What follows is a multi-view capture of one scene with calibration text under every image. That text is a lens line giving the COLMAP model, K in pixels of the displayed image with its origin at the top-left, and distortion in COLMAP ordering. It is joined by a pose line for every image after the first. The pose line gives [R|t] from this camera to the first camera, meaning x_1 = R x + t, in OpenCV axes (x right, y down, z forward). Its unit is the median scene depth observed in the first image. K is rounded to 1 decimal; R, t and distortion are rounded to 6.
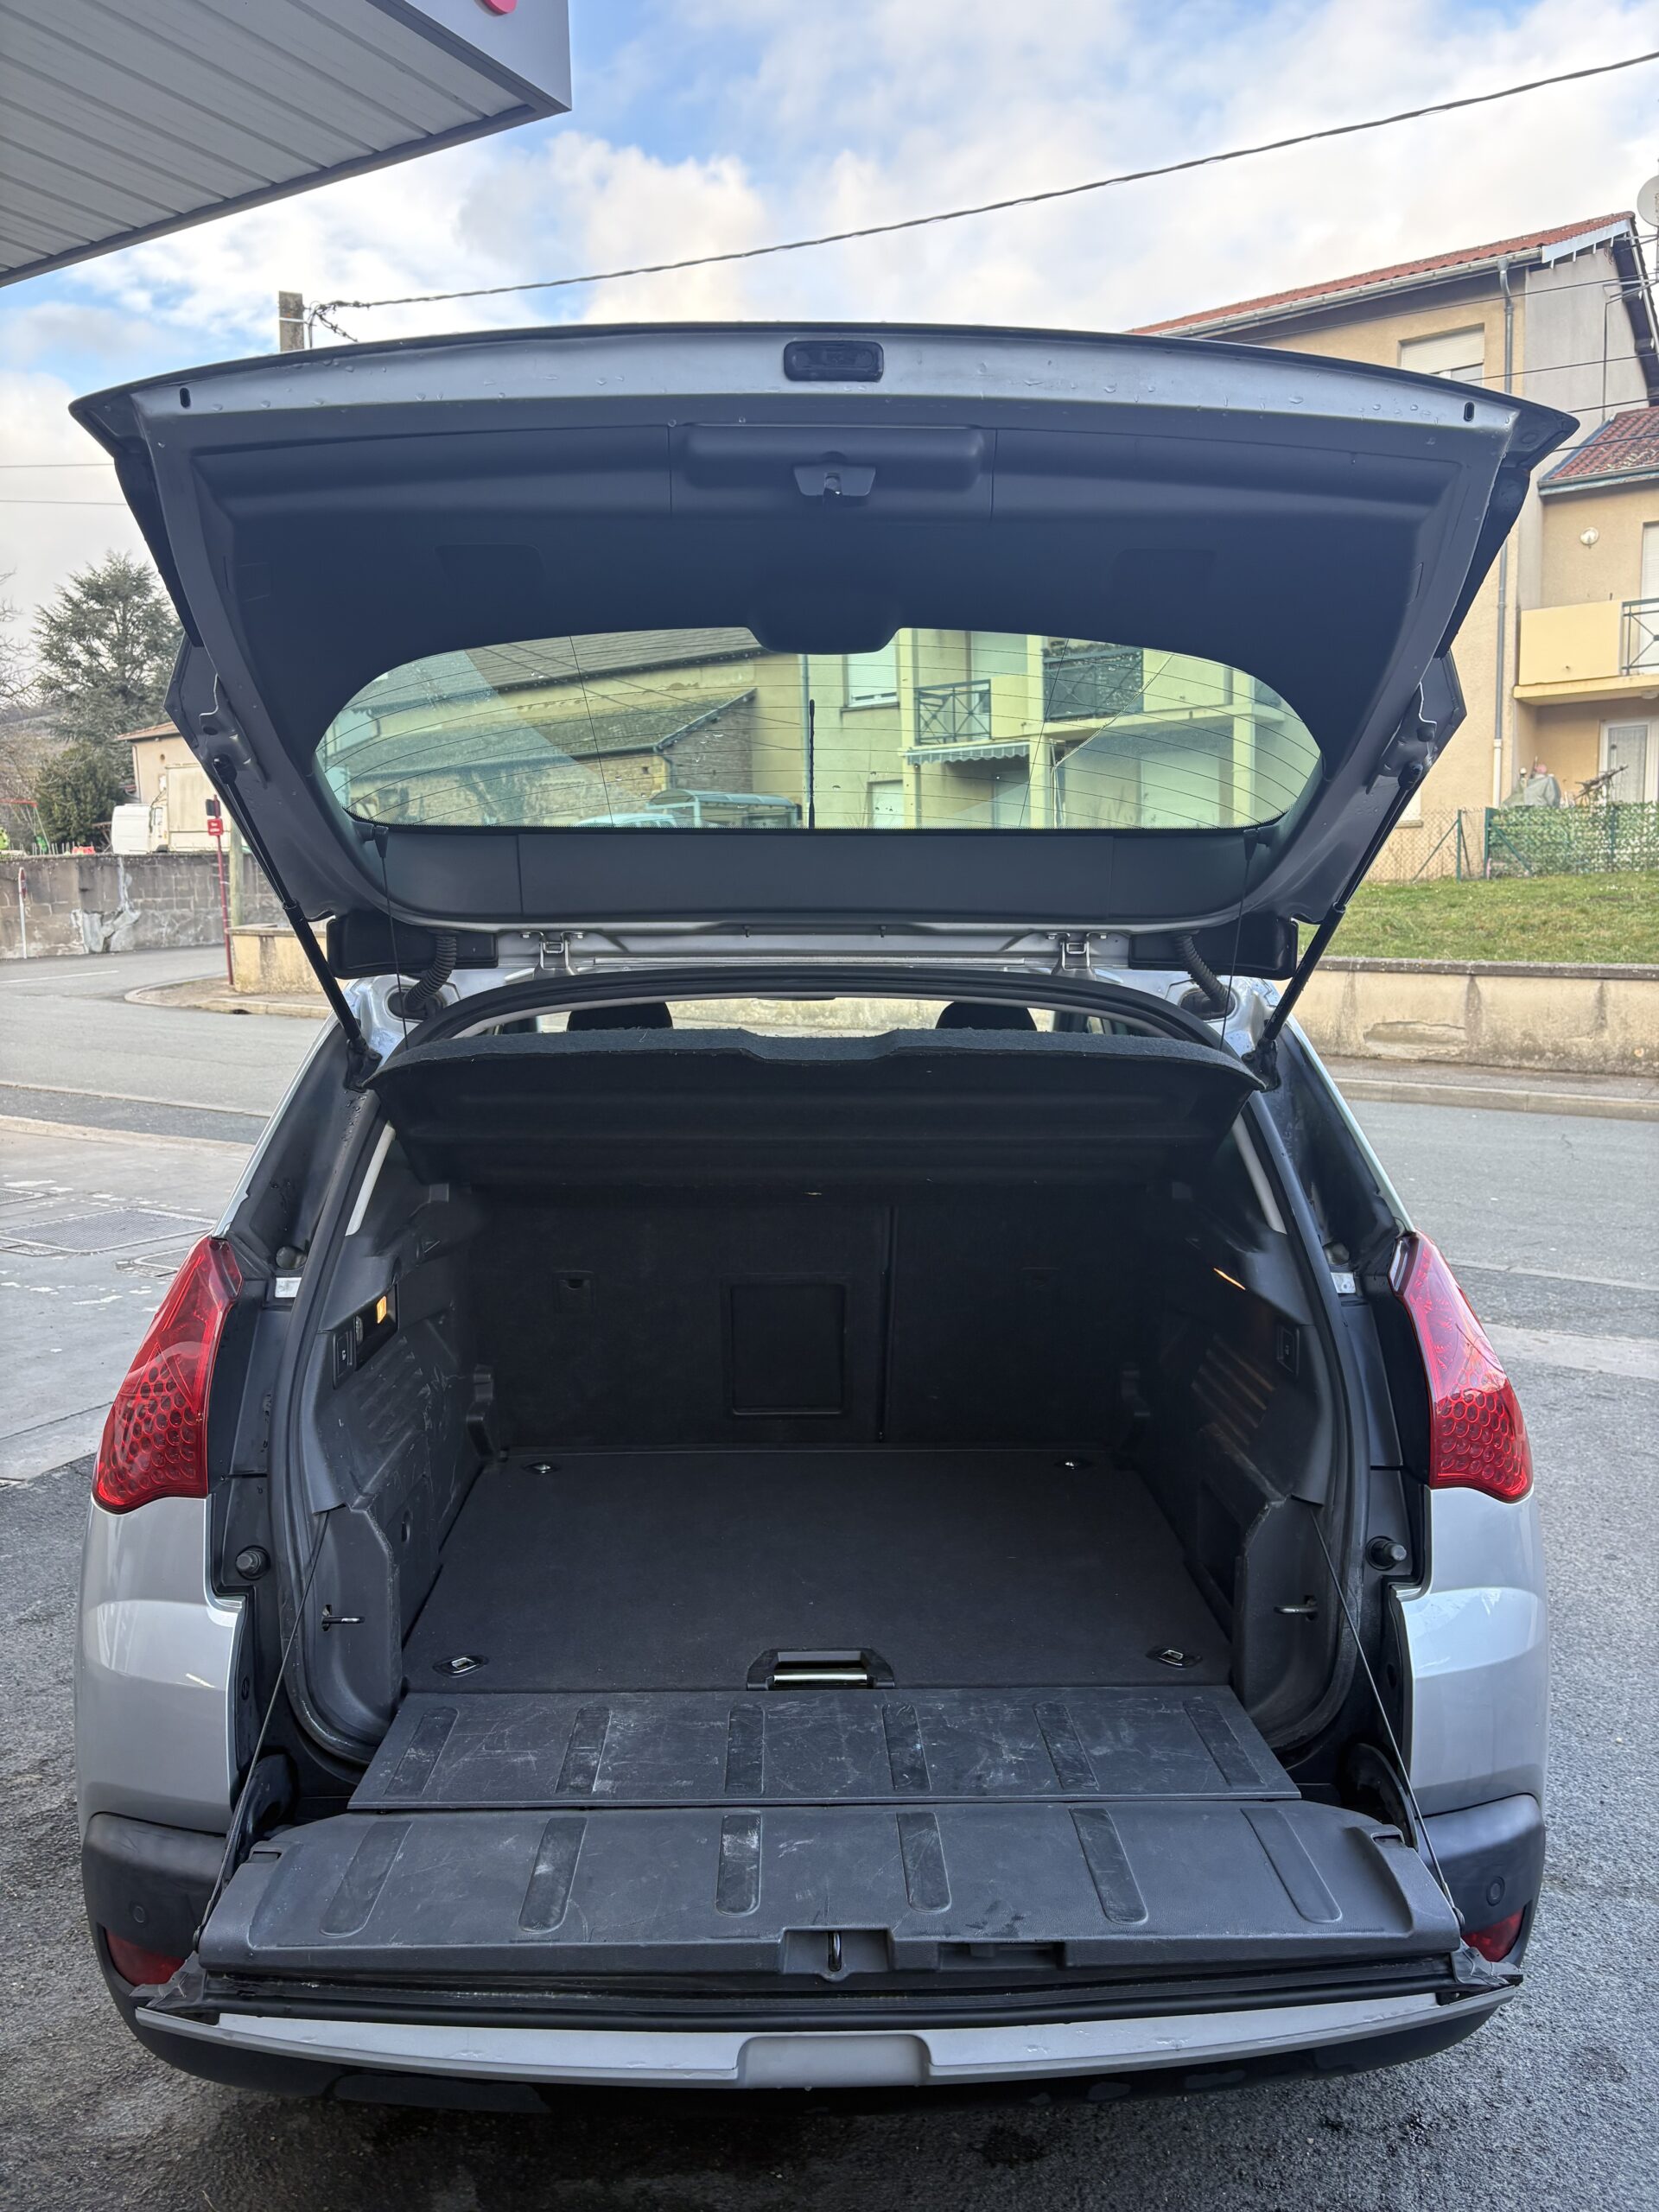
lens RADIAL K [[1682.2, 0, 832.8], [0, 1682.2, 1124.3], [0, 0, 1]] dist [0.043021, -0.061406]
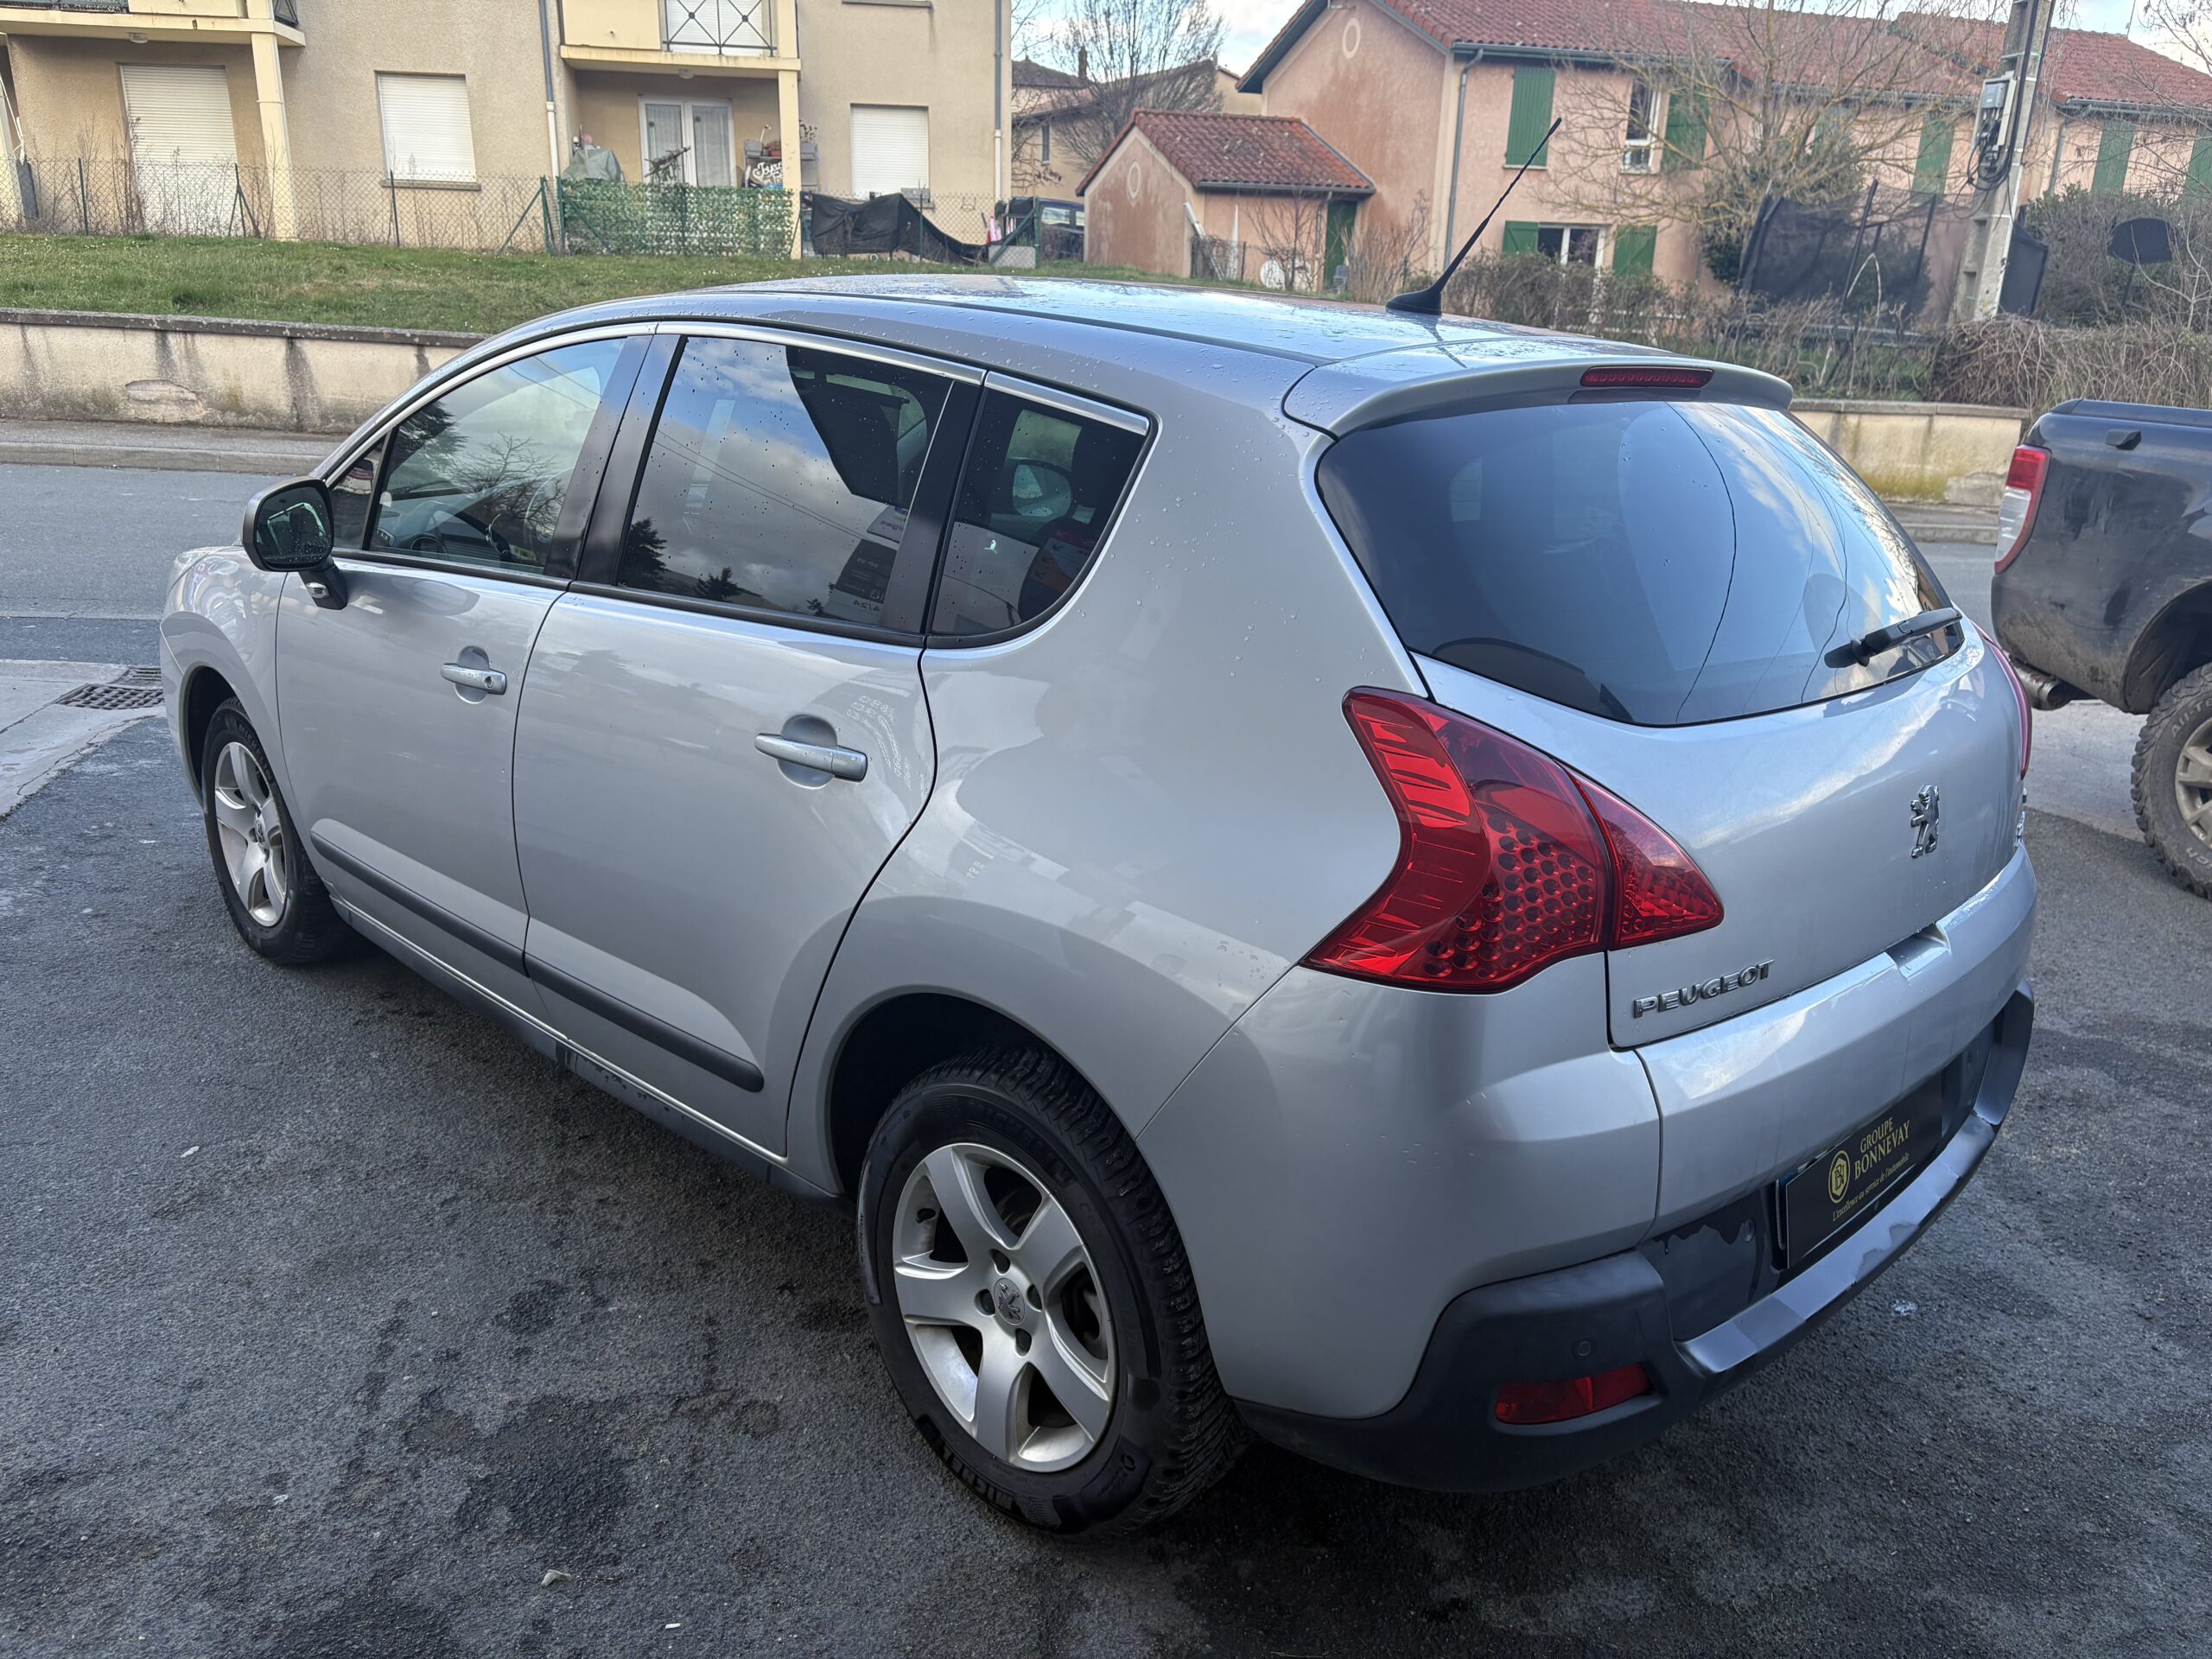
lens RADIAL K [[1682.2, 0, 1114.9], [0, 1682.2, 823.0], [0, 0, 1]] dist [0.043021, -0.061406]
pose [[0.719627, -0.162902, 0.674981, -0.480707], [0.037342, 0.979763, 0.196647, -0.024295], [-0.693356, -0.116308, 0.711147, 0.268924]]
